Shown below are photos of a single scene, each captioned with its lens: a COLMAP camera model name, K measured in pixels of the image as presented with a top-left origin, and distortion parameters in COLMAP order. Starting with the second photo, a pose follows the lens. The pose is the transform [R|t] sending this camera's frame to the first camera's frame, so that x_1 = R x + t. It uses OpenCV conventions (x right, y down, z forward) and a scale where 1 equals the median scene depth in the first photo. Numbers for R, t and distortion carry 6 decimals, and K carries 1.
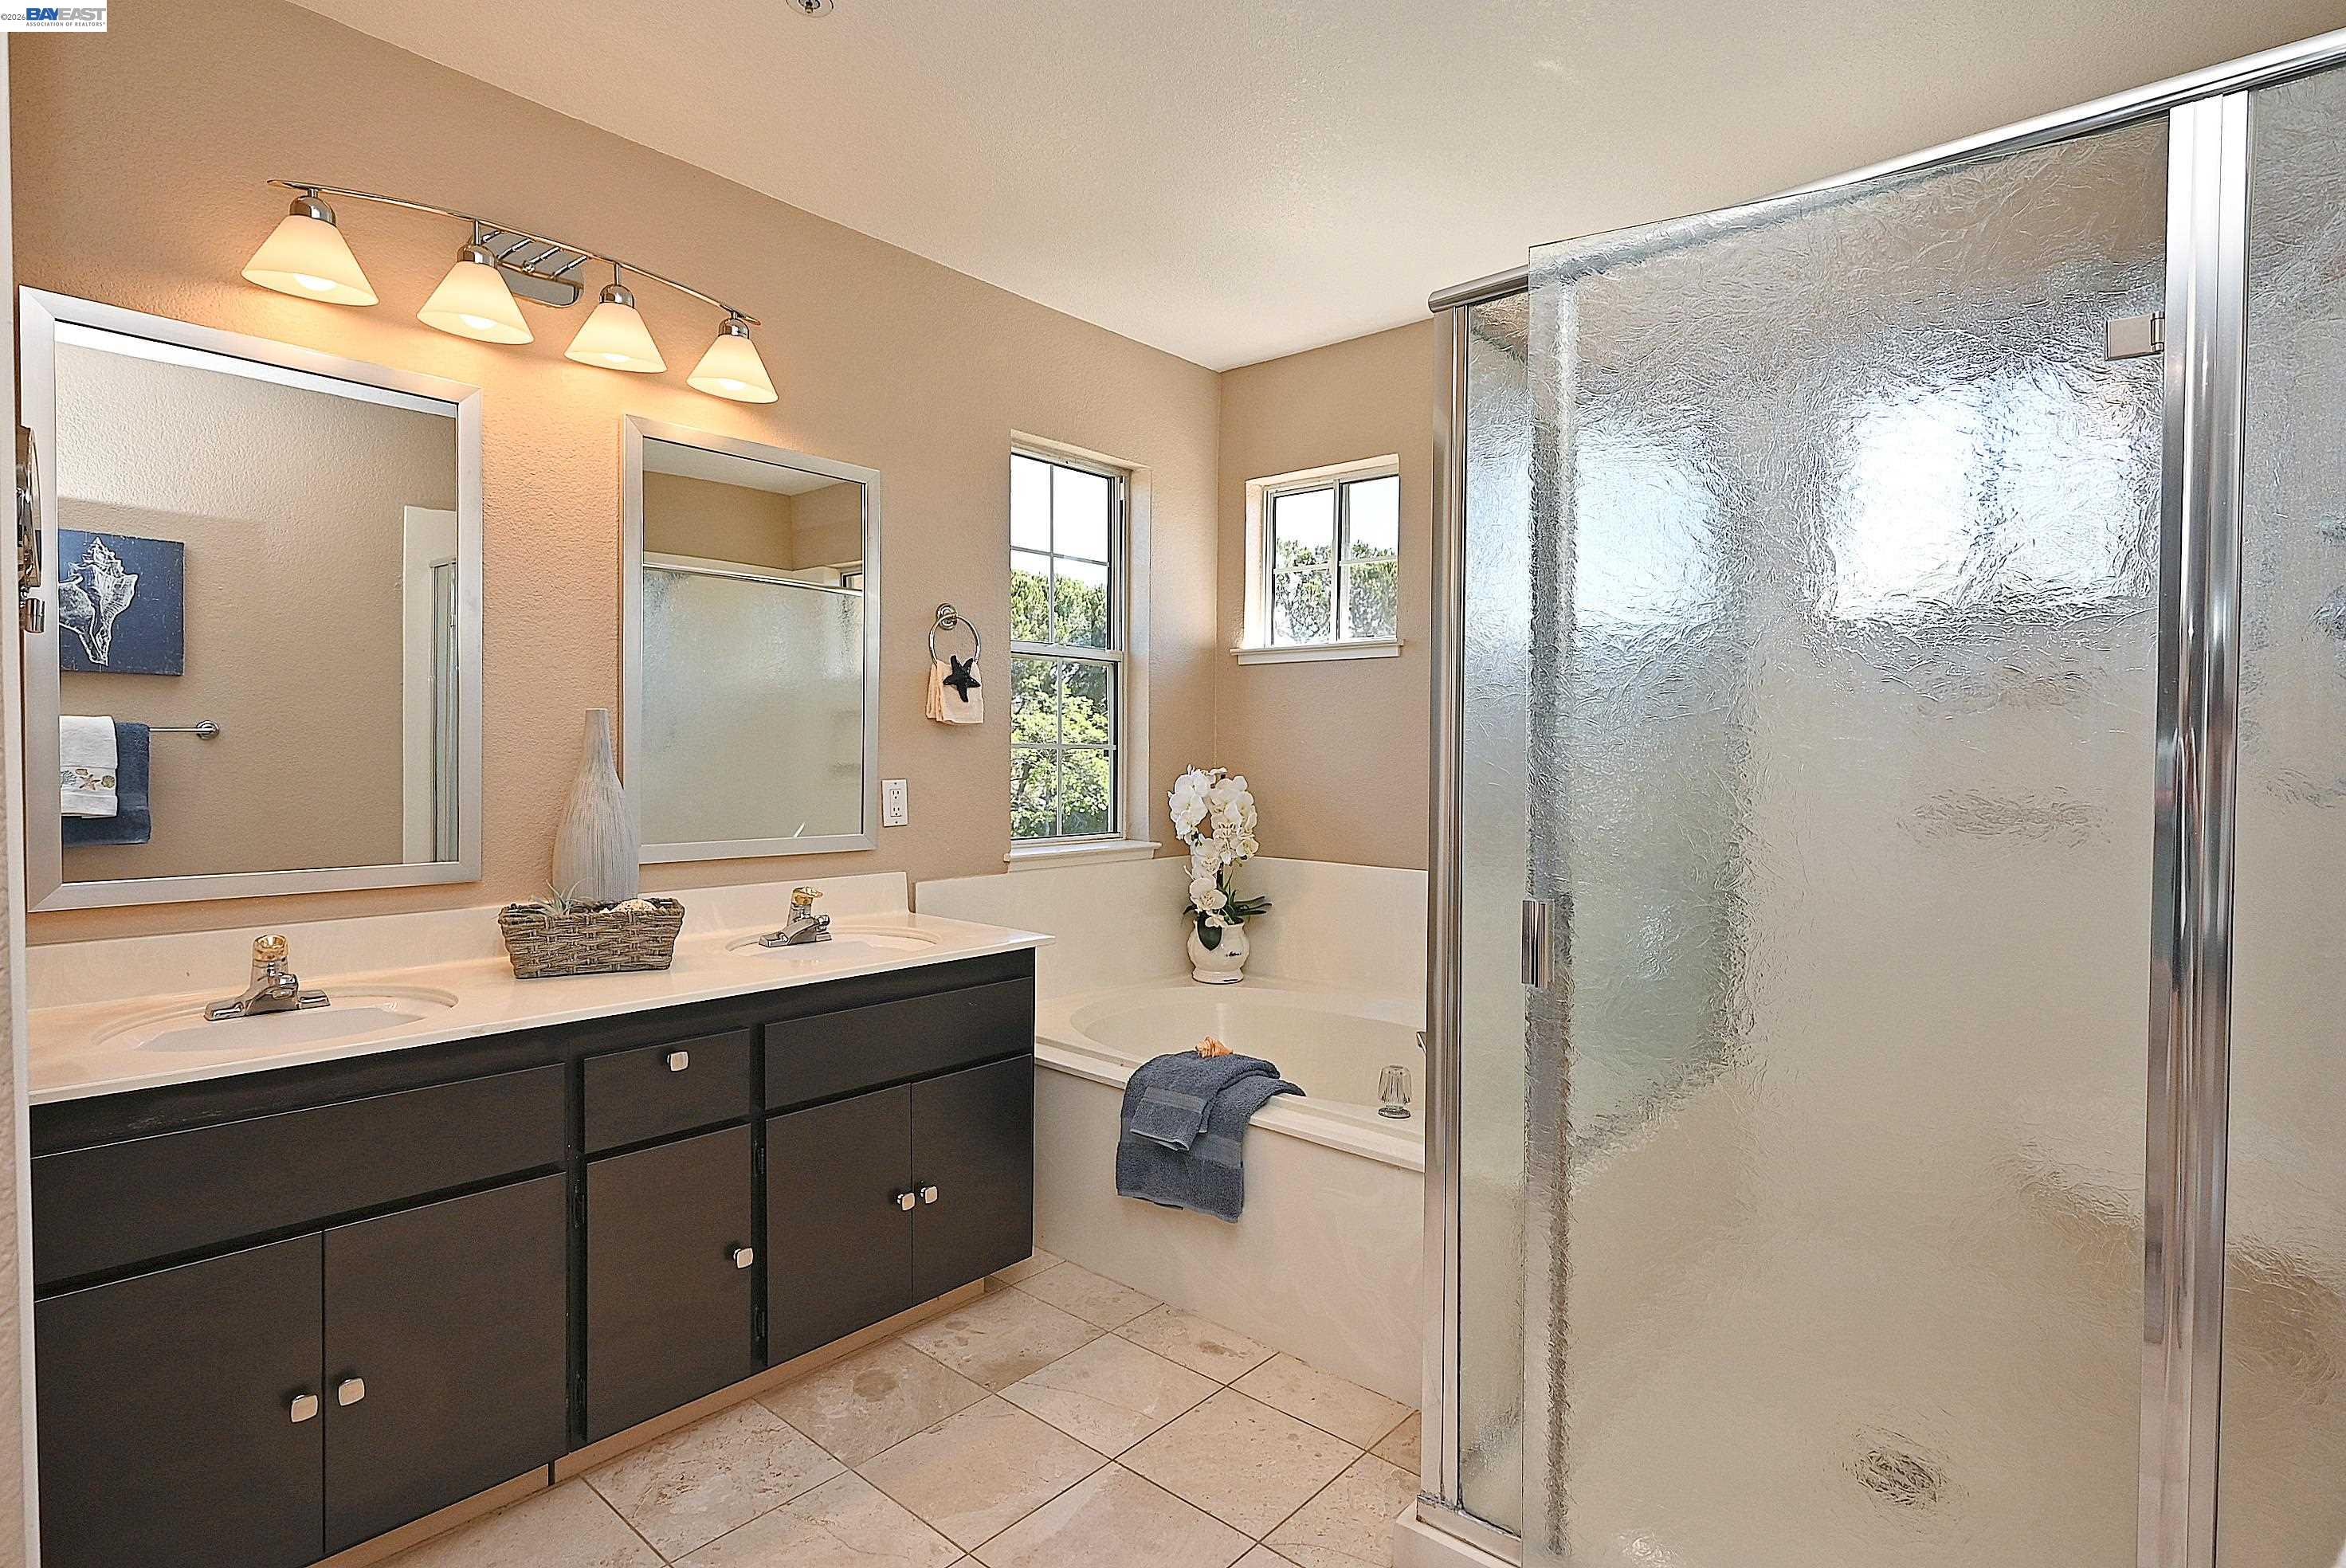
lens RADIAL K [[1173.1, 0, 1179.5], [0, 1173.1, 785.0], [0, 0, 1]] dist [-0.002083, 0.000737]
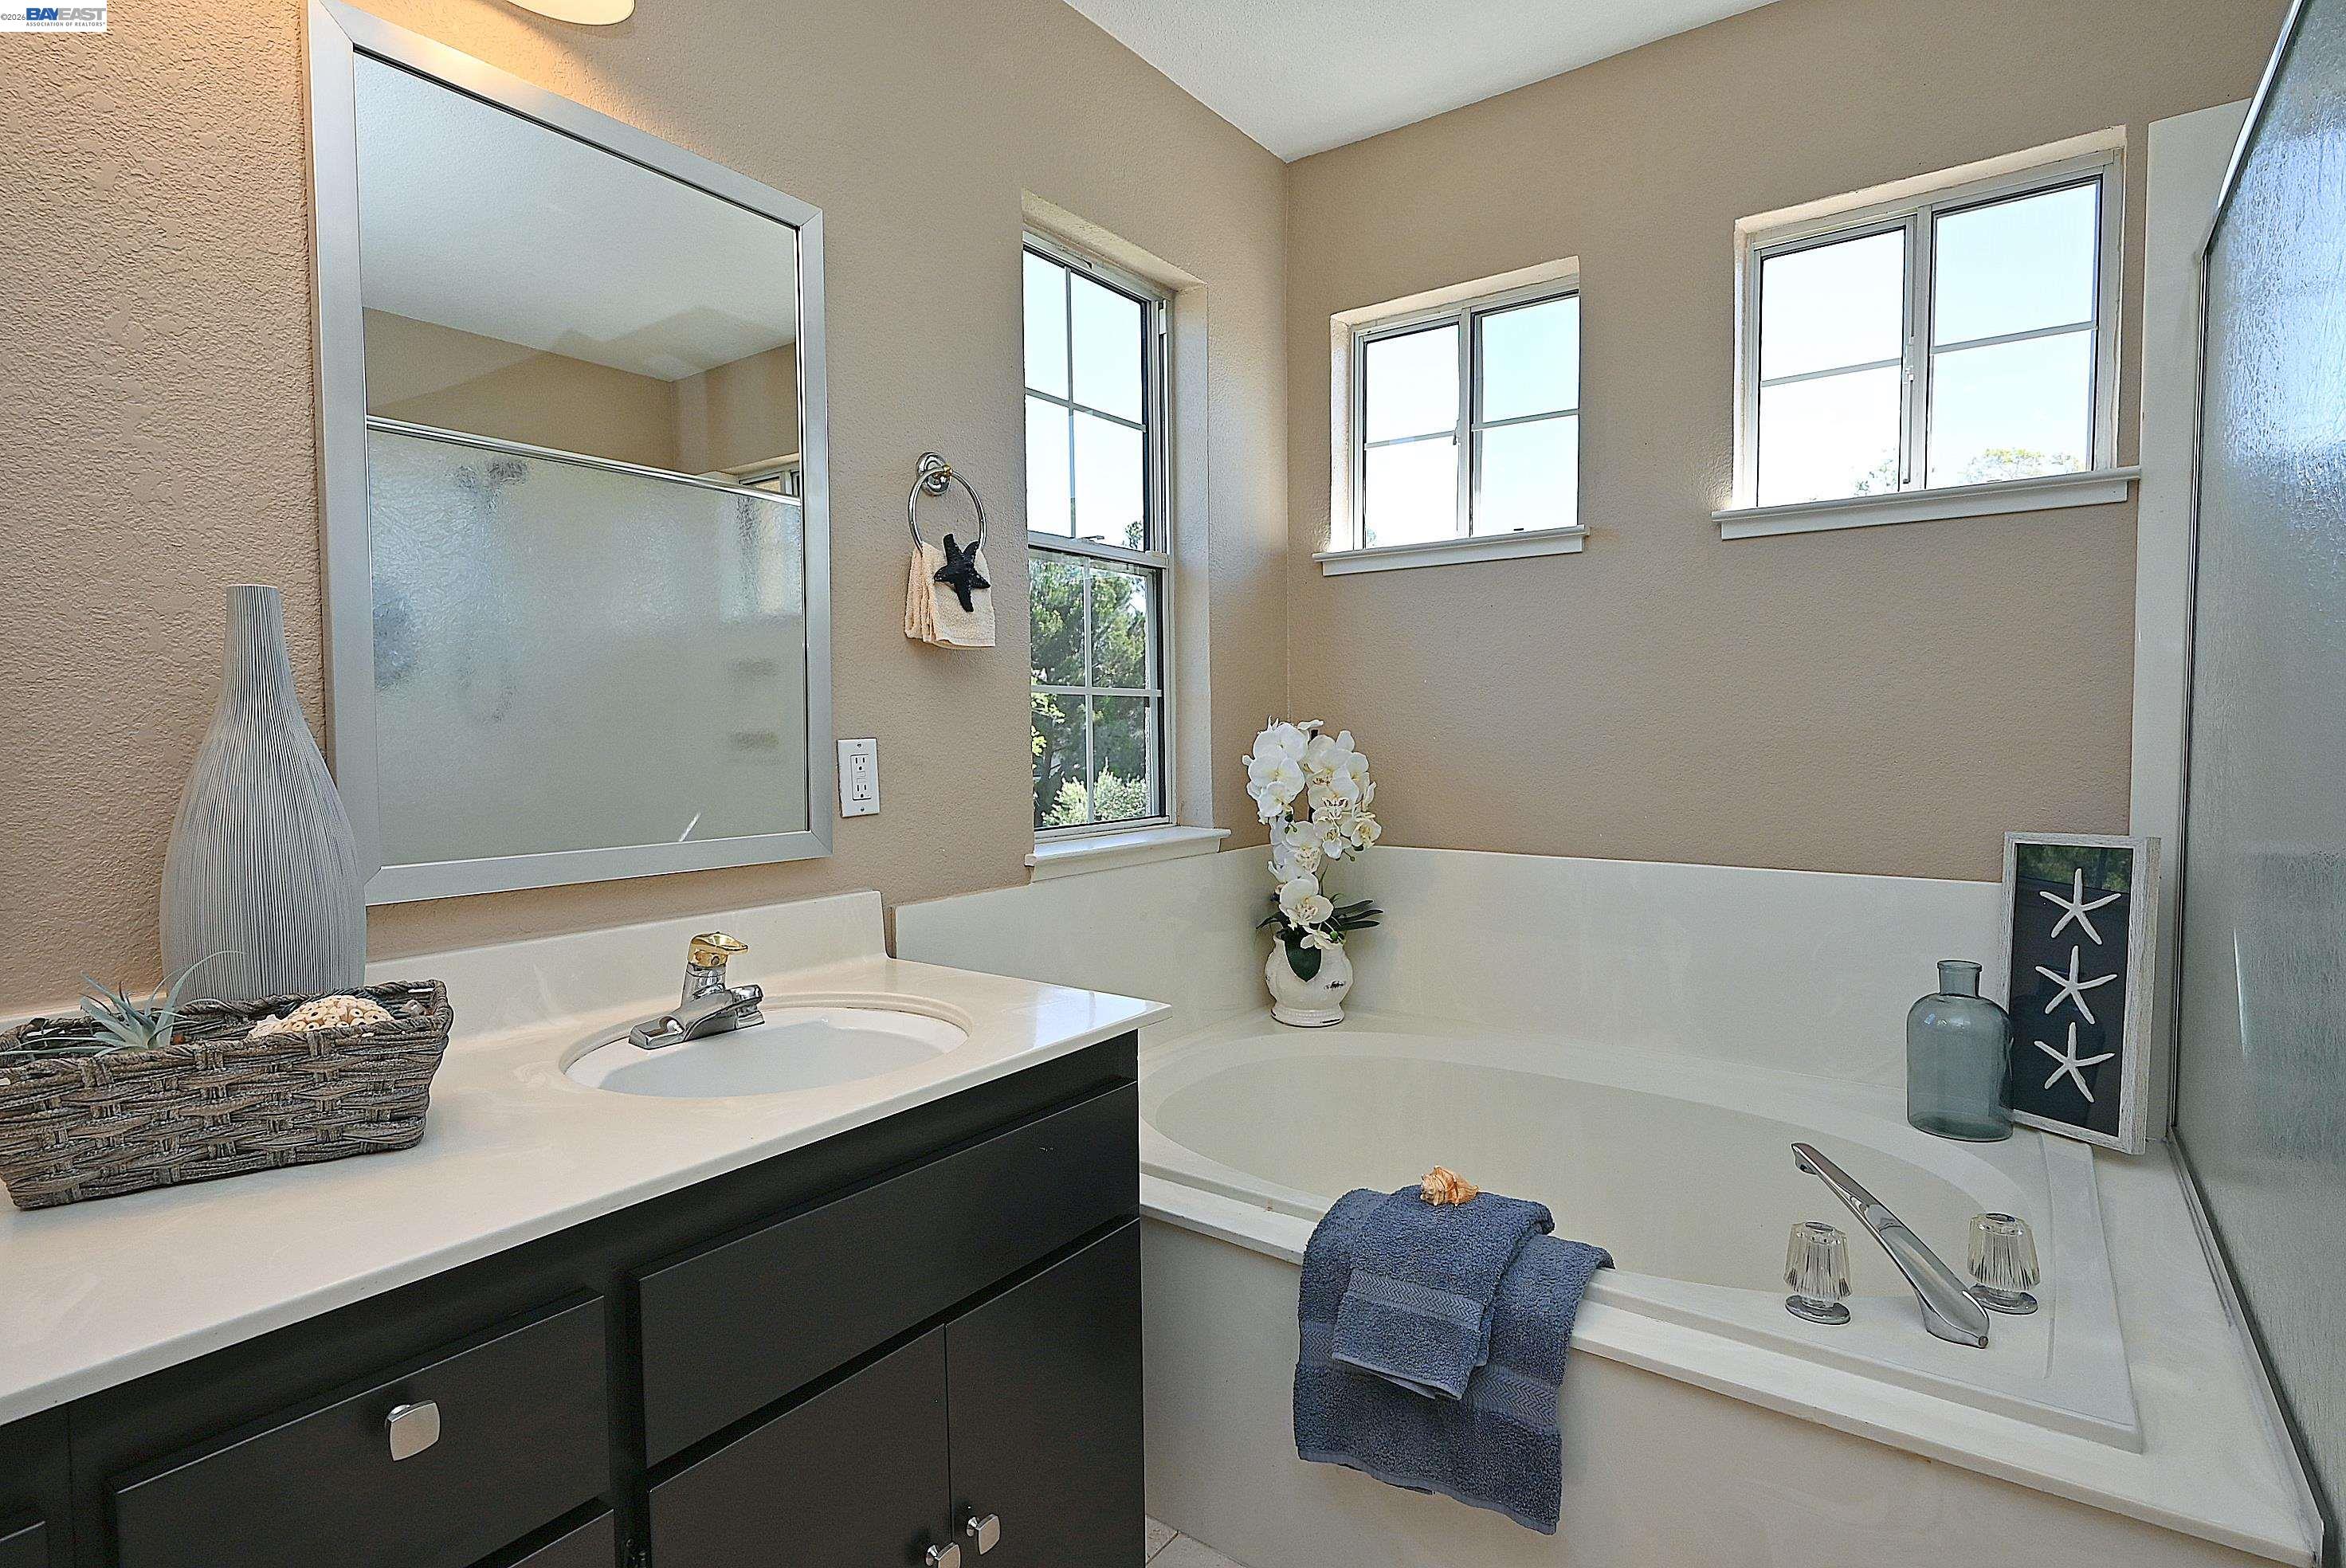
lens RADIAL K [[1173.1, 0, 1179.5], [0, 1173.1, 785.0], [0, 0, 1]] dist [-0.002083, 0.000737]
pose [[0.996016, -0.022581, 0.086270, -0.128881], [0.020921, 0.999579, 0.020092, 0.010270], [-0.086687, -0.018207, 0.996069, 0.380300]]
